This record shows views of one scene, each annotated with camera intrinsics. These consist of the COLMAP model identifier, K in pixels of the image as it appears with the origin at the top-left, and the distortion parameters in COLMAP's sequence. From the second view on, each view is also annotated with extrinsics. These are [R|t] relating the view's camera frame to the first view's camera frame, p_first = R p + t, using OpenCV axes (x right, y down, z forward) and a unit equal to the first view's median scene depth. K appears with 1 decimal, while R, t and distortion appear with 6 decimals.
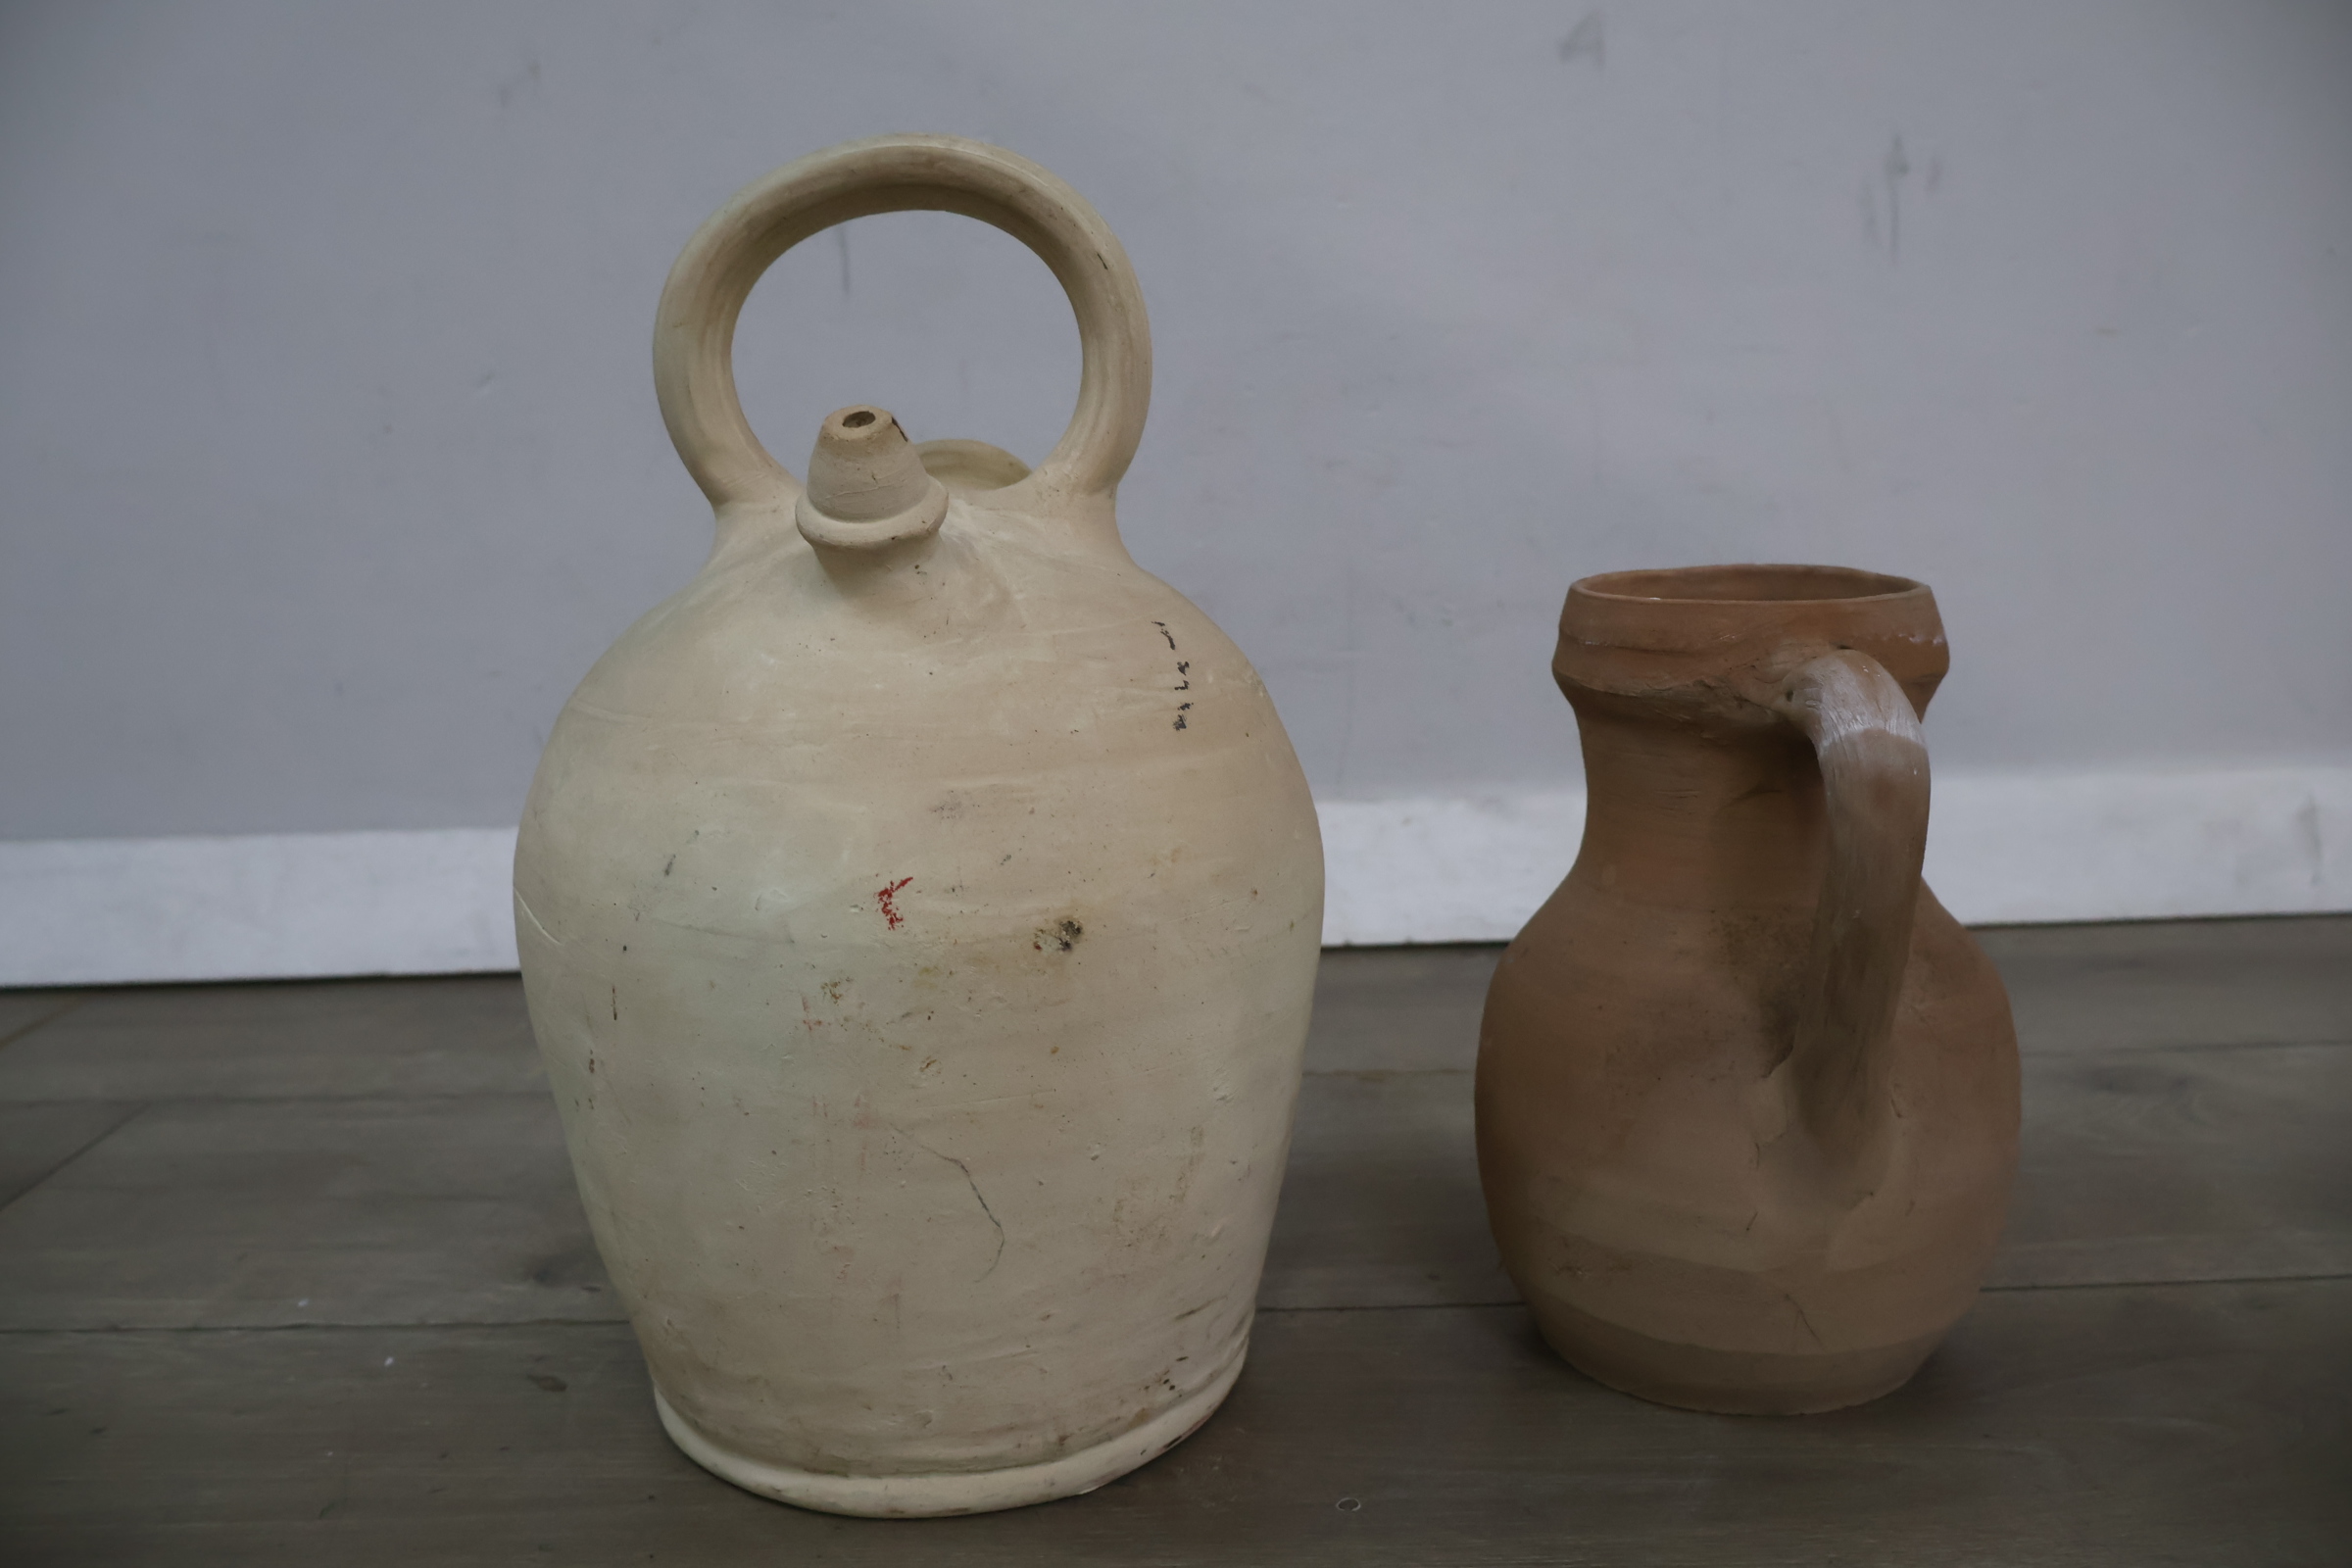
lens RADIAL K [[2032.3, 0, 1158.2], [0, 2032.3, 785.8], [0, 0, 1]] dist [-0.007763, 0.007020]
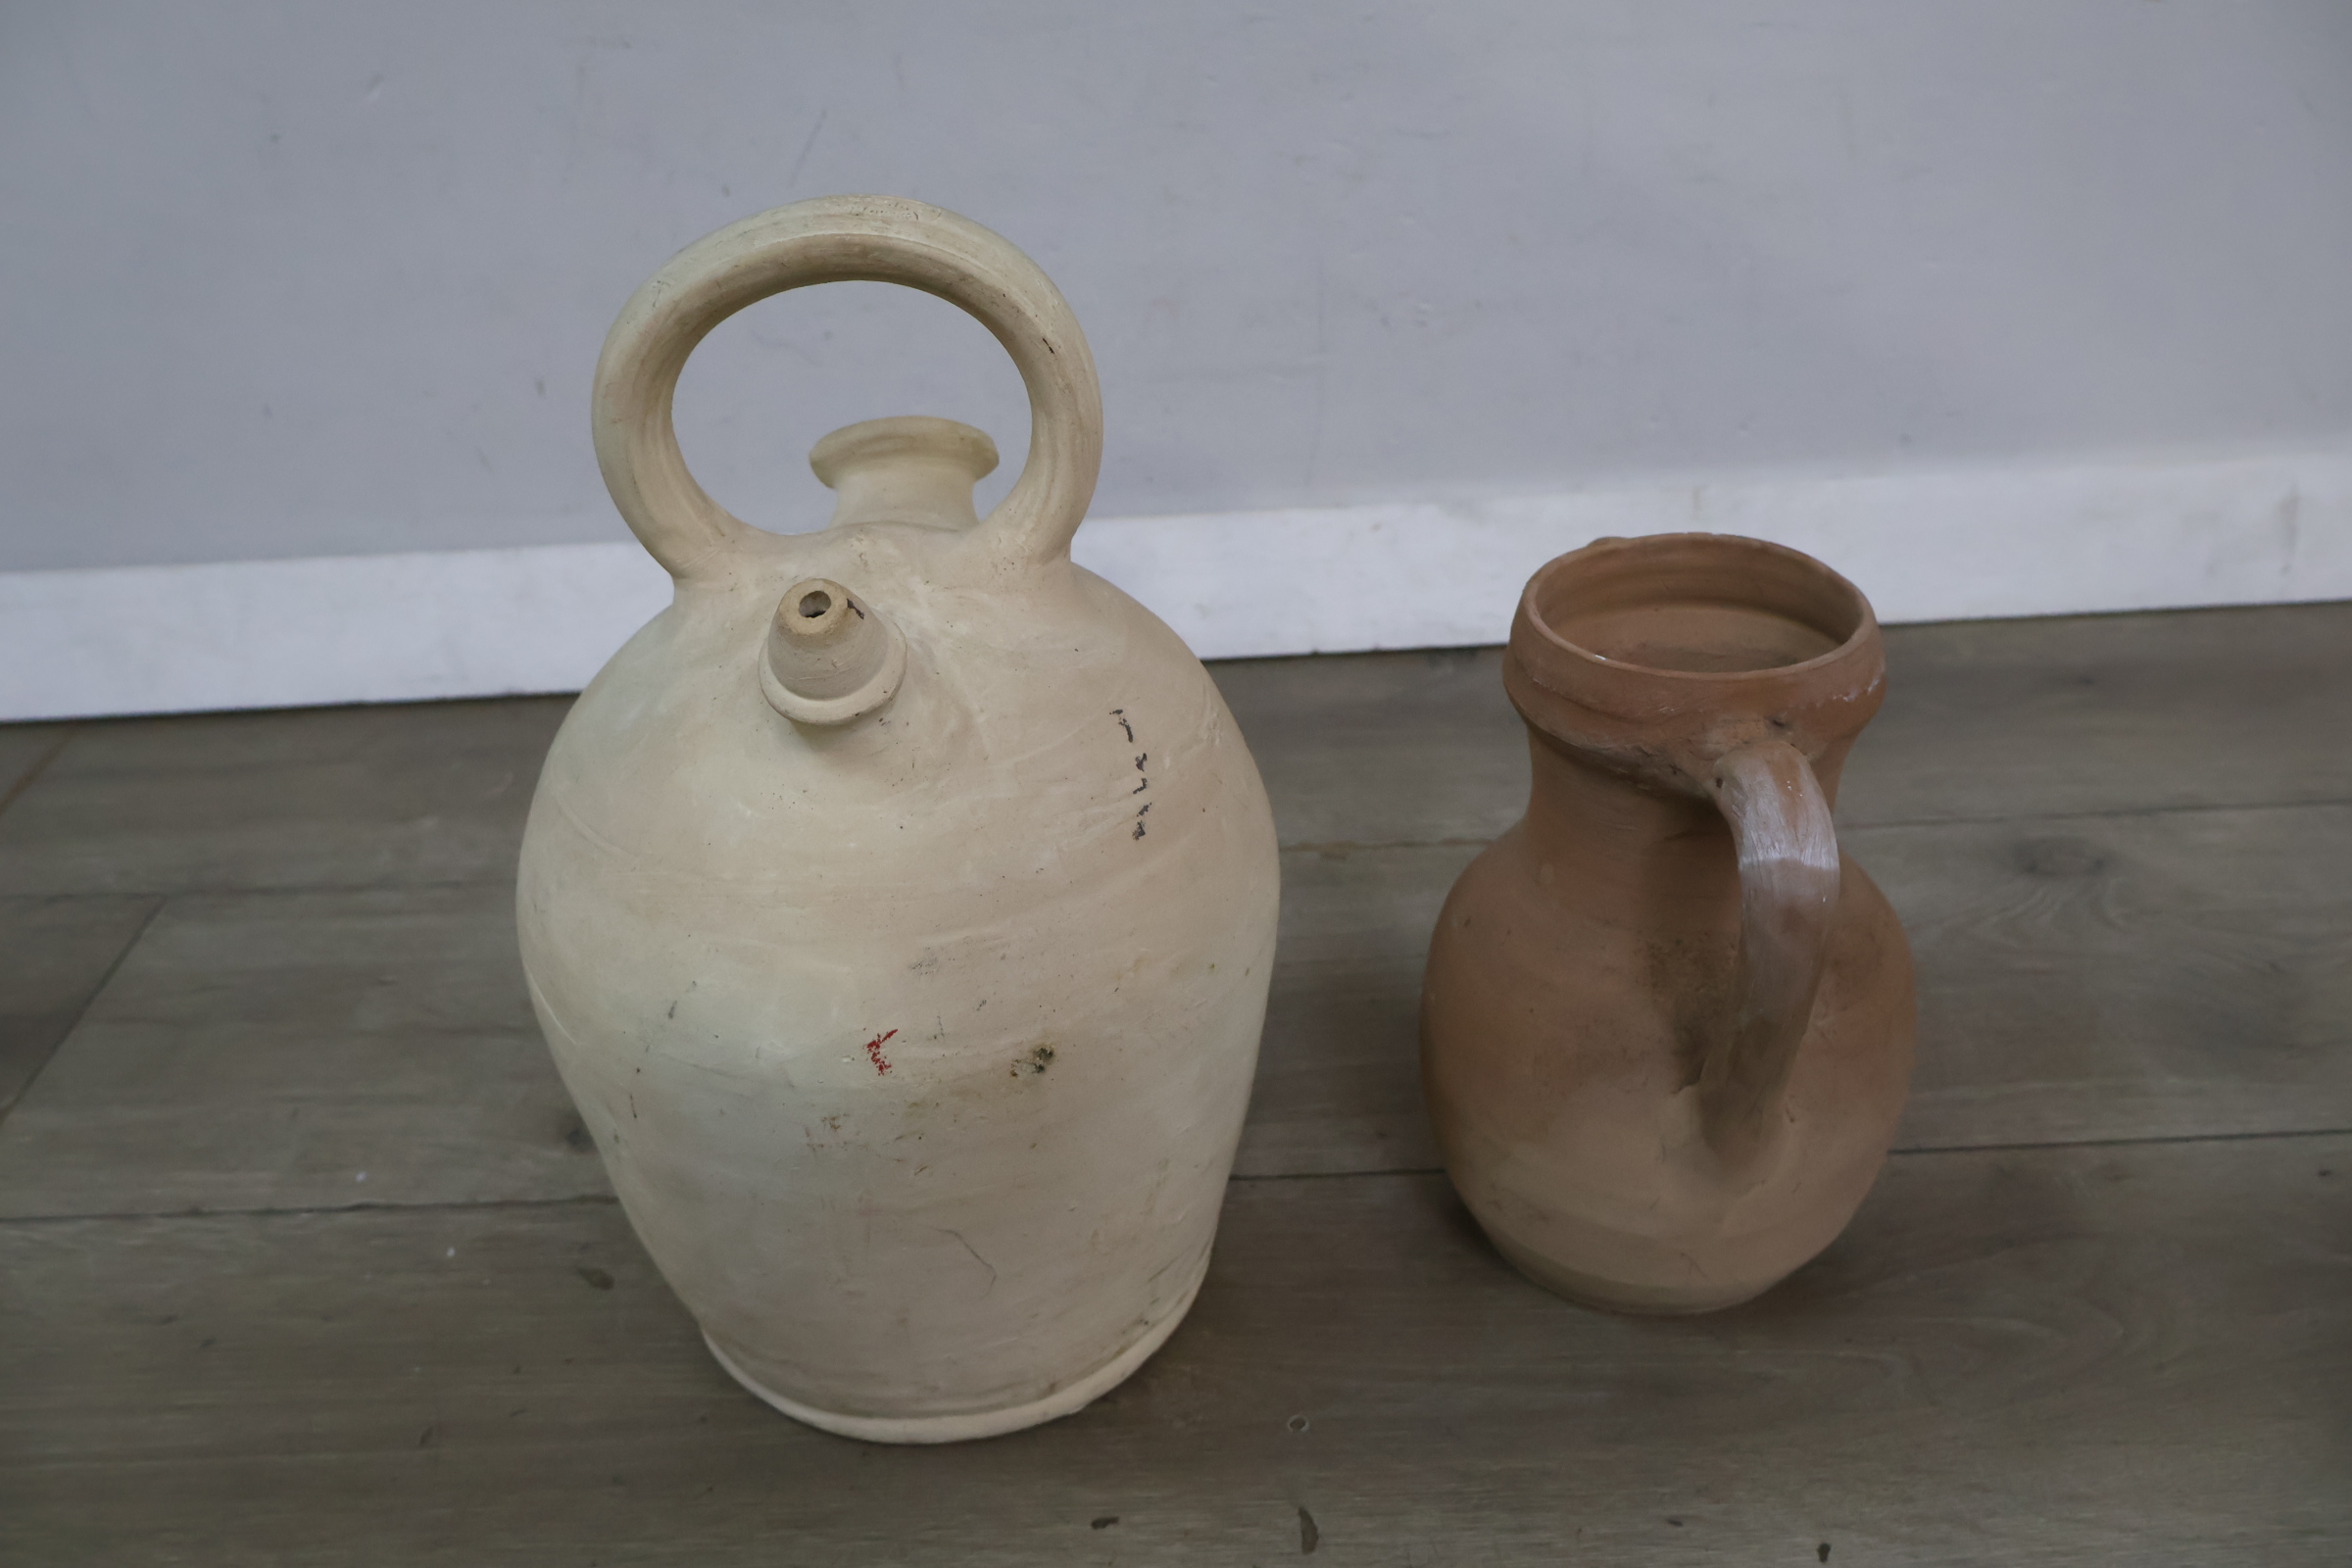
lens RADIAL K [[2137.9, 0, 1160.2], [0, 2137.9, 801.3], [0, 0, 1]] dist [0.002802, 0.000000]
pose [[0.999706, -0.023403, 0.006369, 0.012139], [0.019686, 0.936337, 0.350551, -0.352708], [-0.014167, -0.350322, 0.936522, -0.027737]]
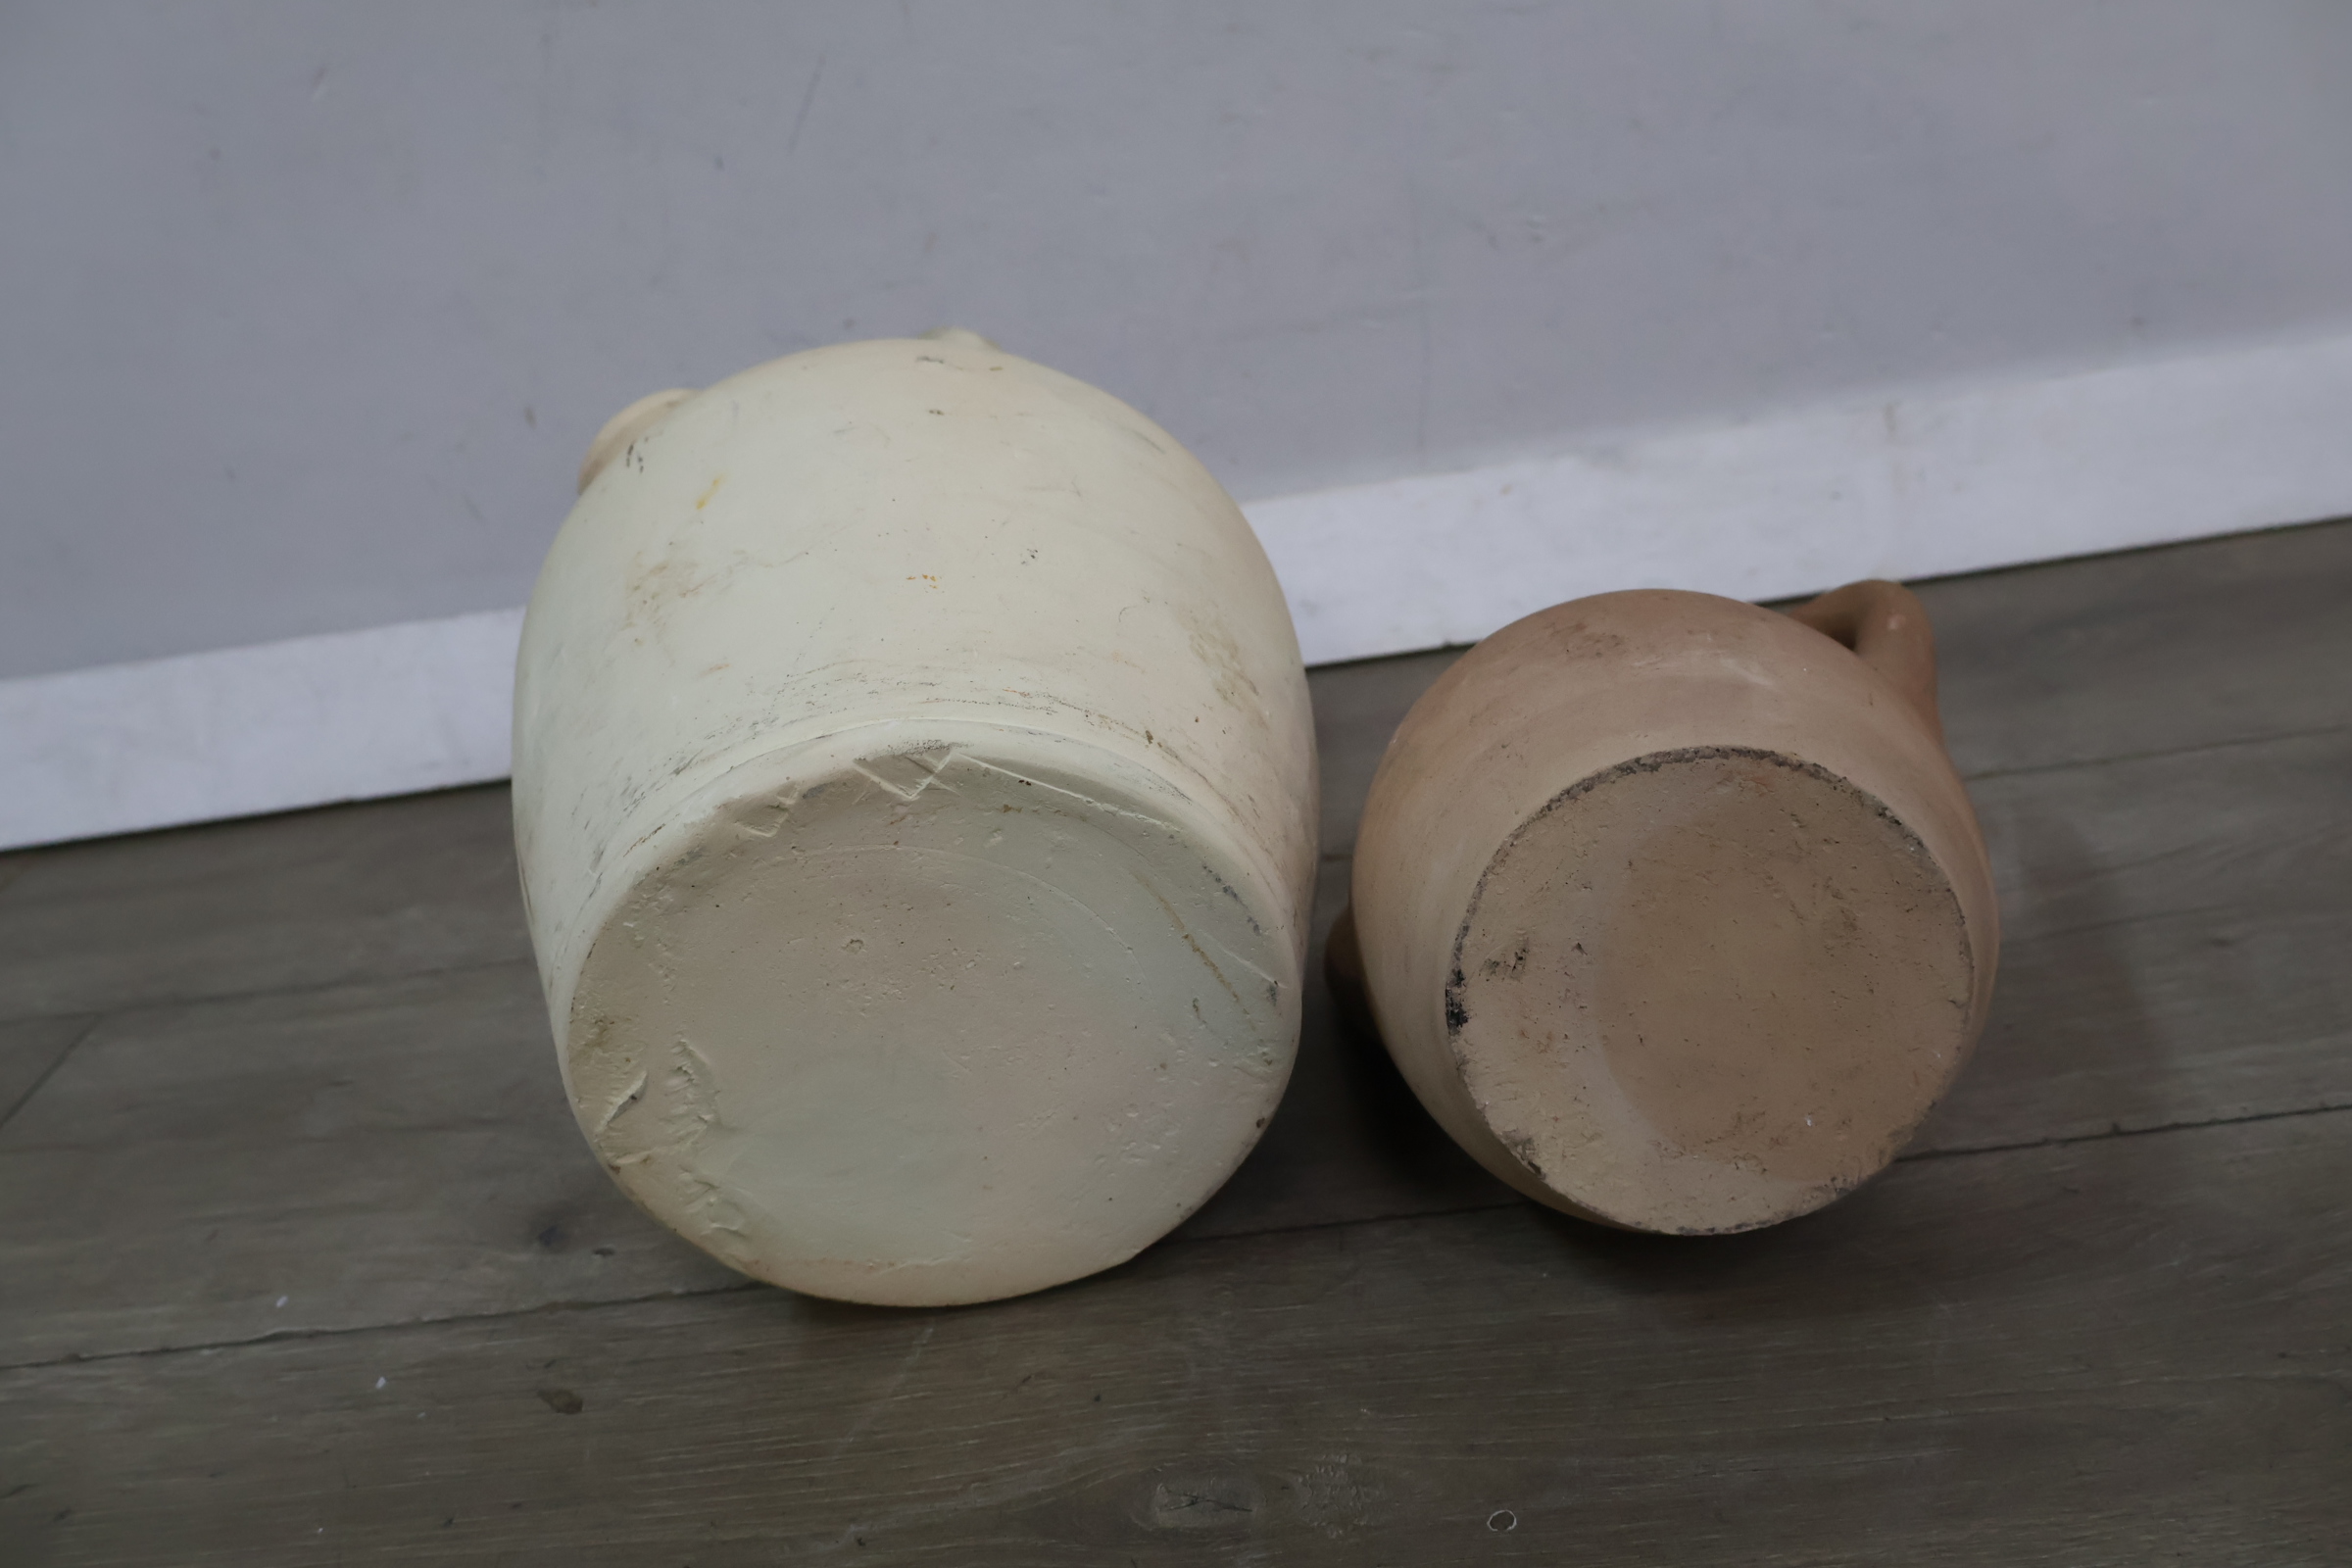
lens RADIAL K [[2137.9, 0, 1166.0], [0, 2137.9, 804.6], [0, 0, 1]] dist [0.002802, 0.000000]
pose [[0.992581, -0.106982, -0.057771, 0.032512], [0.117750, 0.964212, 0.237552, -0.129793], [0.030290, -0.242592, 0.969655, 0.181308]]
